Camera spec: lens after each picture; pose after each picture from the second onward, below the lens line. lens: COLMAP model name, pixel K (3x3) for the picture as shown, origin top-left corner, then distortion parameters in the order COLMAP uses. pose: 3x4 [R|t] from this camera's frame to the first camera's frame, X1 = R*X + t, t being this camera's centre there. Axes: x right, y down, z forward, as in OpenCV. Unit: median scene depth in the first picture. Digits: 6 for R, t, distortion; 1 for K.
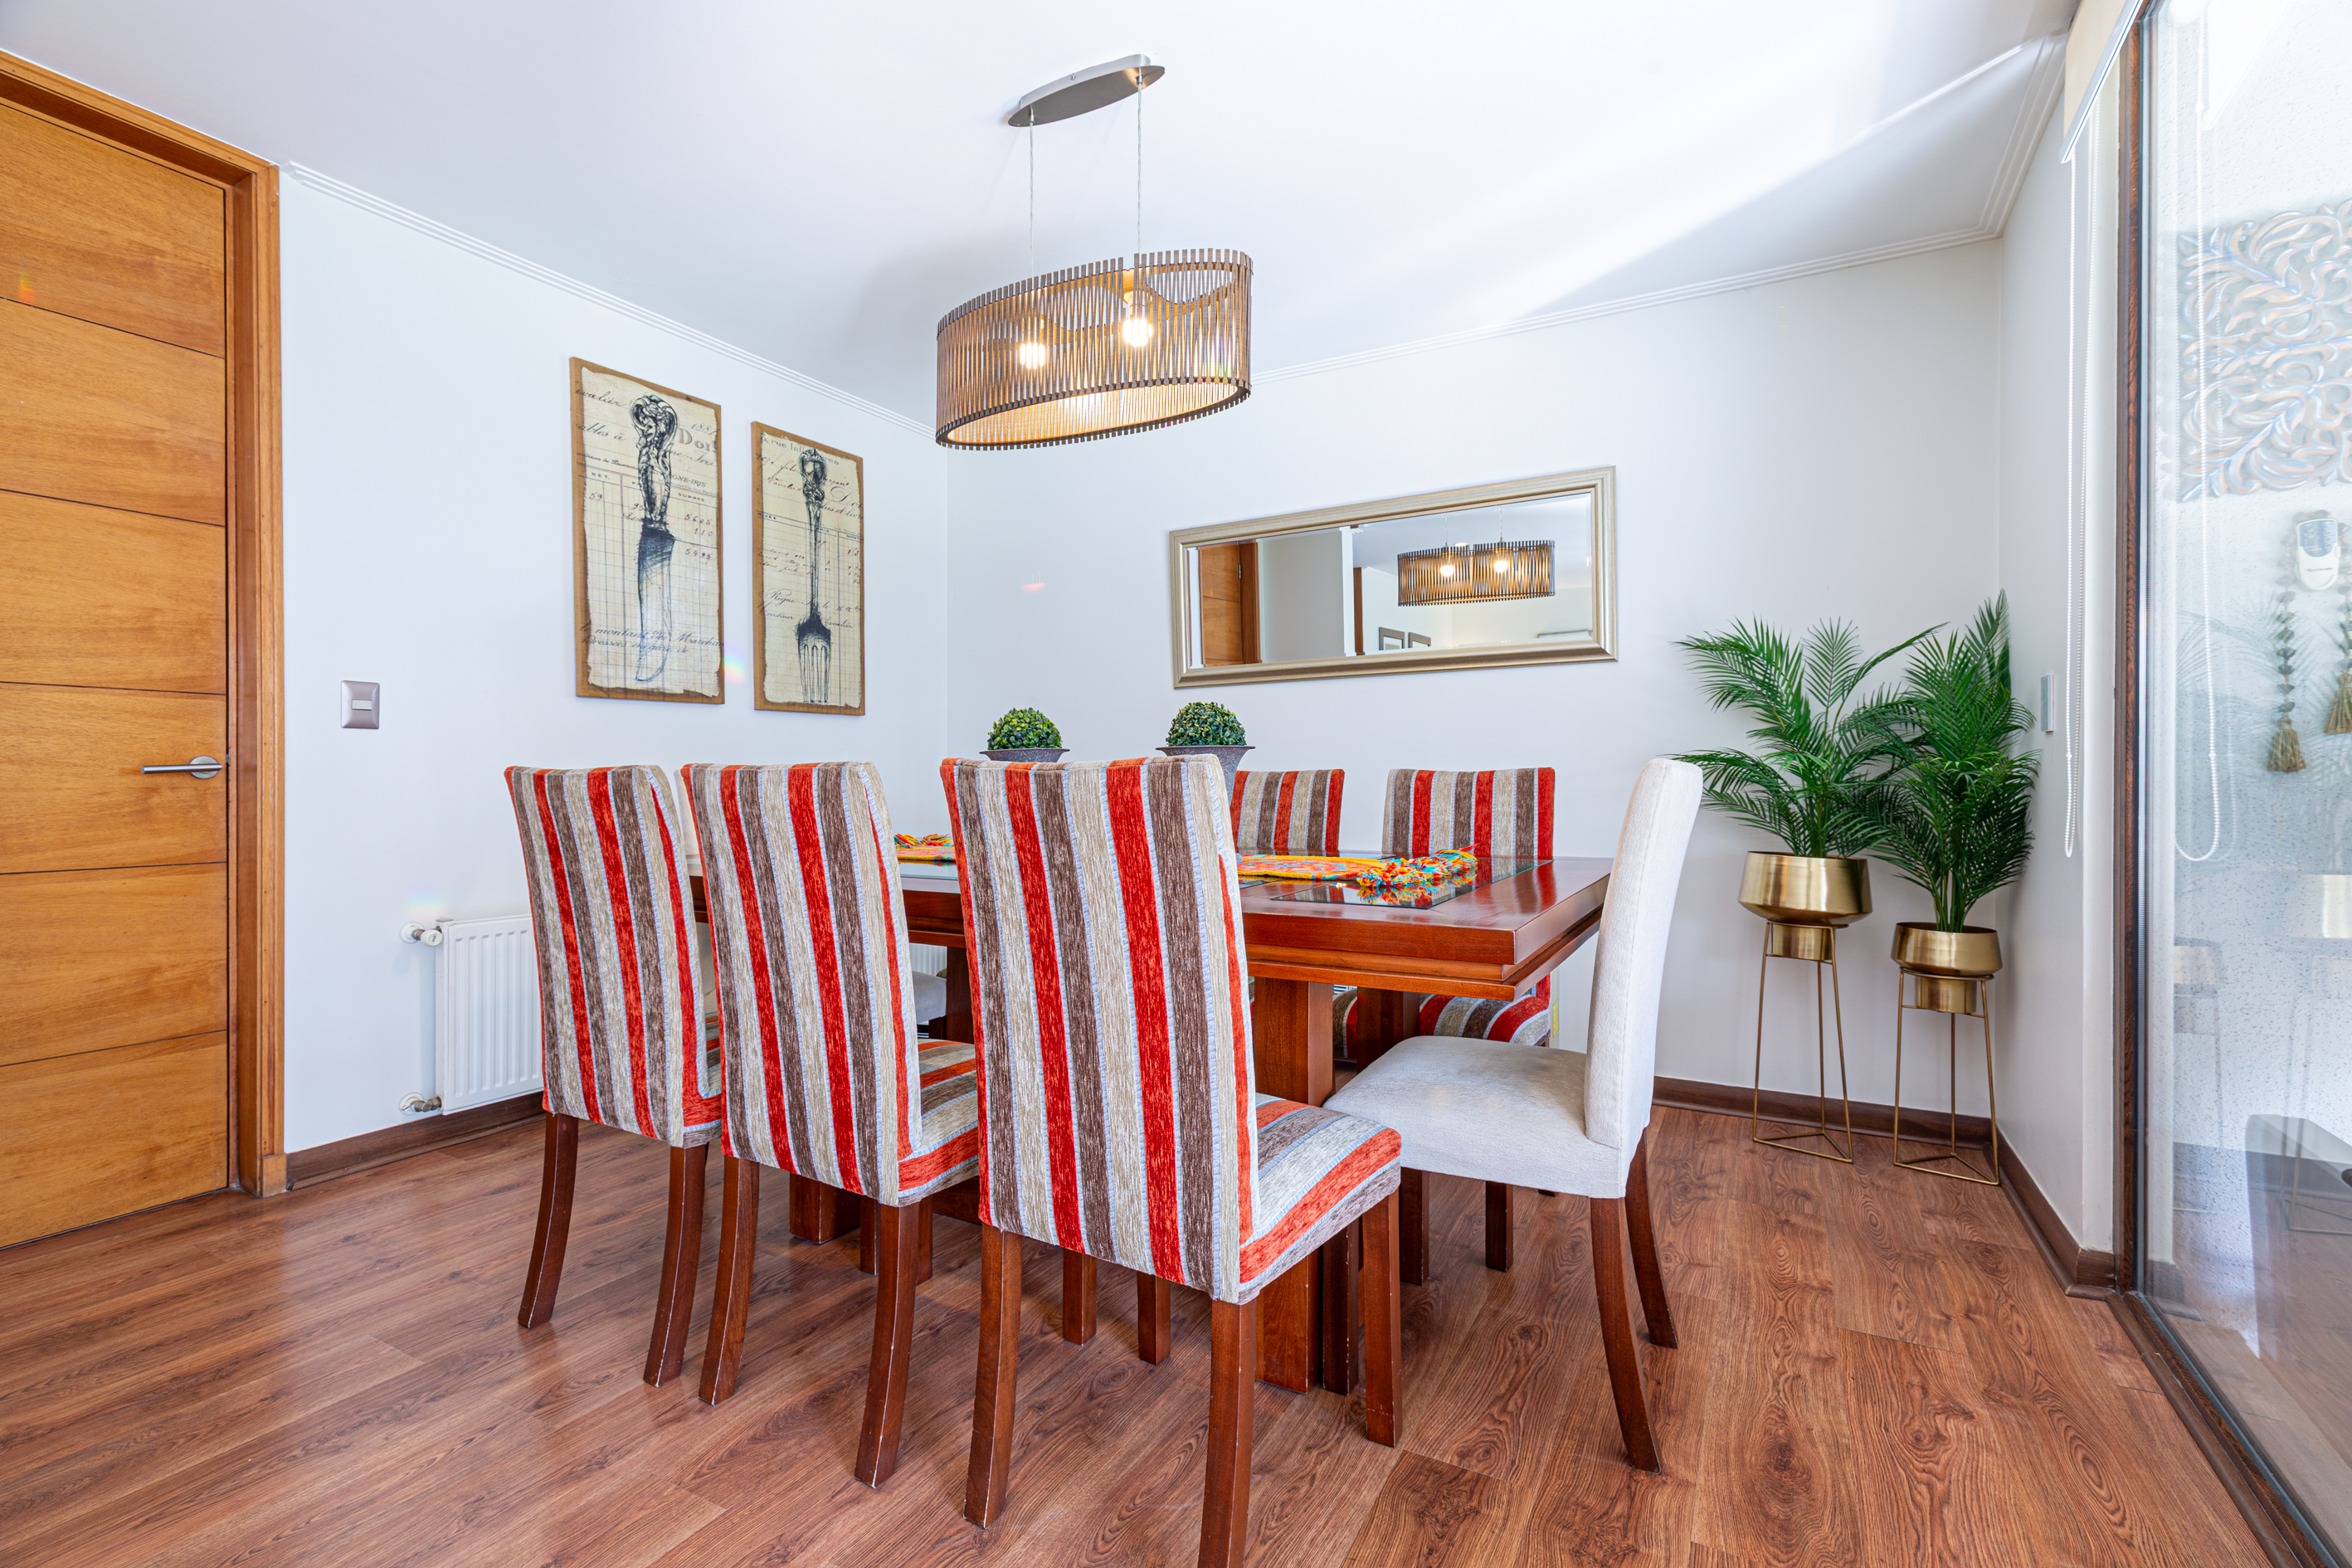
lens RADIAL K [[1073.1, 0, 1232.7], [0, 1073.1, 781.9], [0, 0, 1]] dist [0.008678, -0.000608]
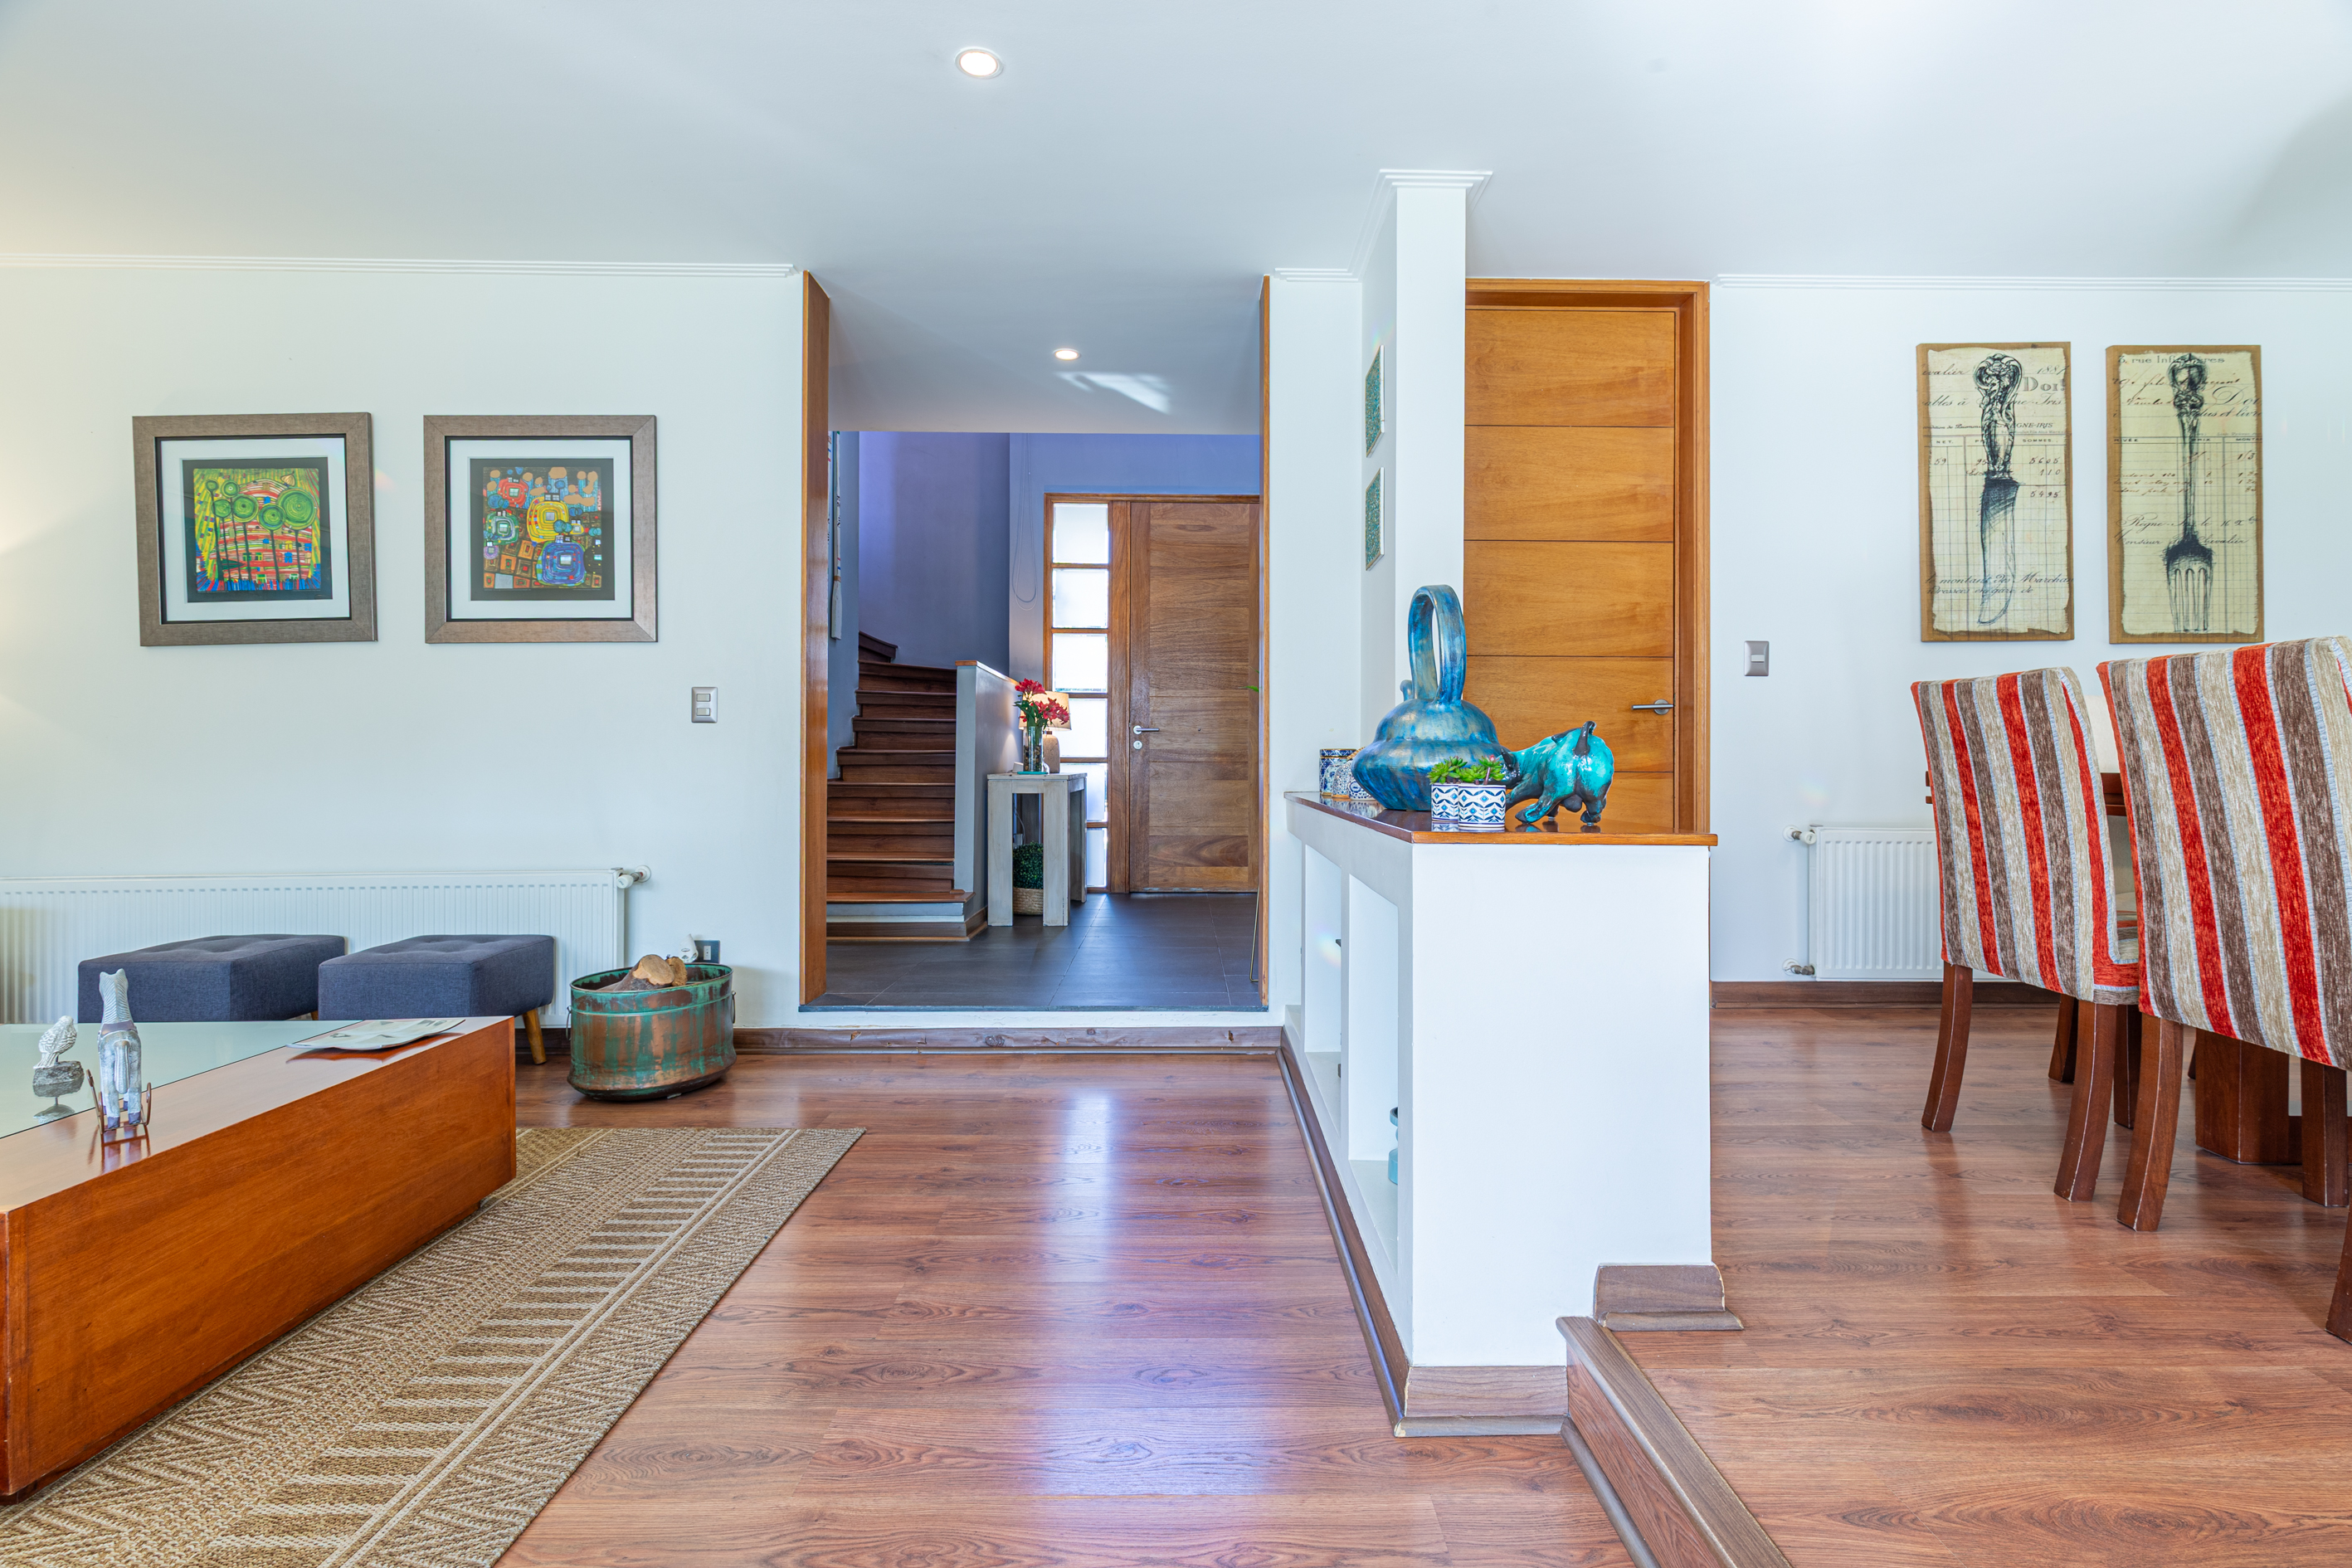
lens RADIAL K [[1073.1, 0, 1155.6], [0, 1073.1, 742.4], [0, 0, 1]] dist [0.008678, -0.000608]
pose [[0.453601, -0.006640, -0.891180, 0.040643], [-0.013075, 0.999815, -0.014105, 0.063976], [0.891109, 0.018050, 0.453430, -0.276860]]
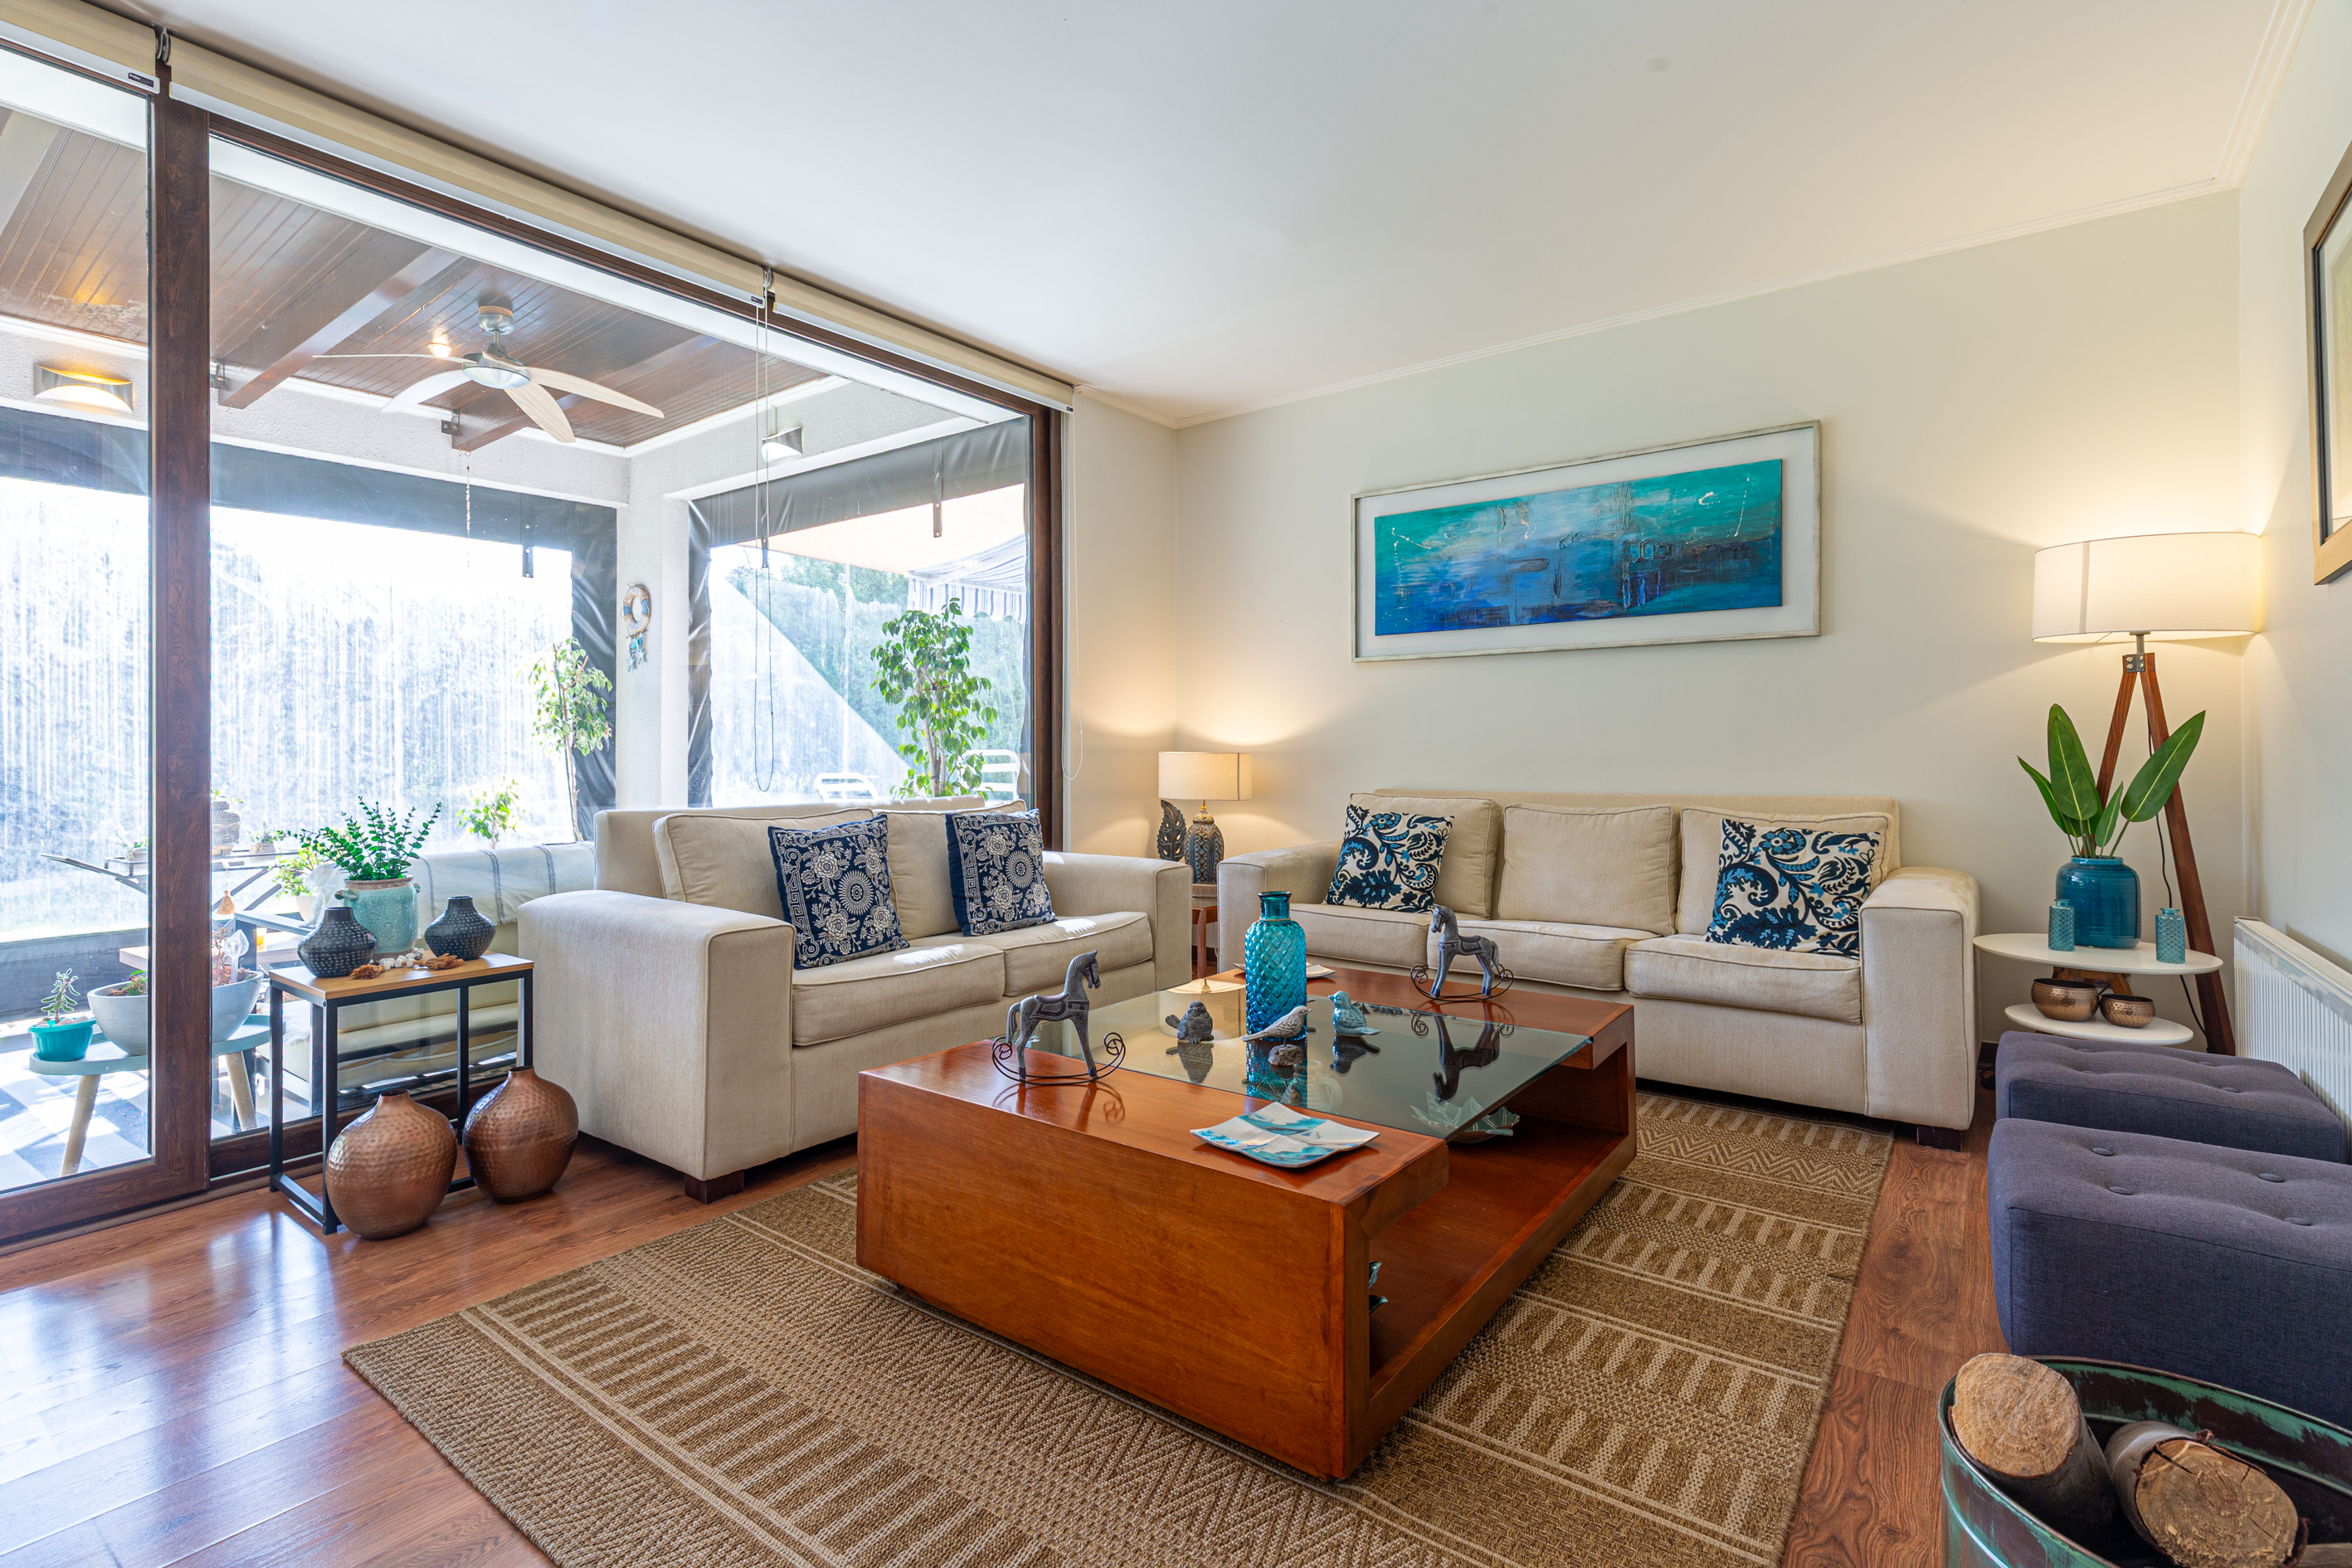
lens RADIAL K [[1073.1, 0, 1168.9], [0, 1073.1, 743.9], [0, 0, 1]] dist [0.008678, -0.000608]
pose [[-0.990358, 0.009725, 0.138191, -1.066888], [0.009816, 0.999952, -0.000023, 0.056759], [-0.138184, 0.001334, -0.990406, 0.231620]]
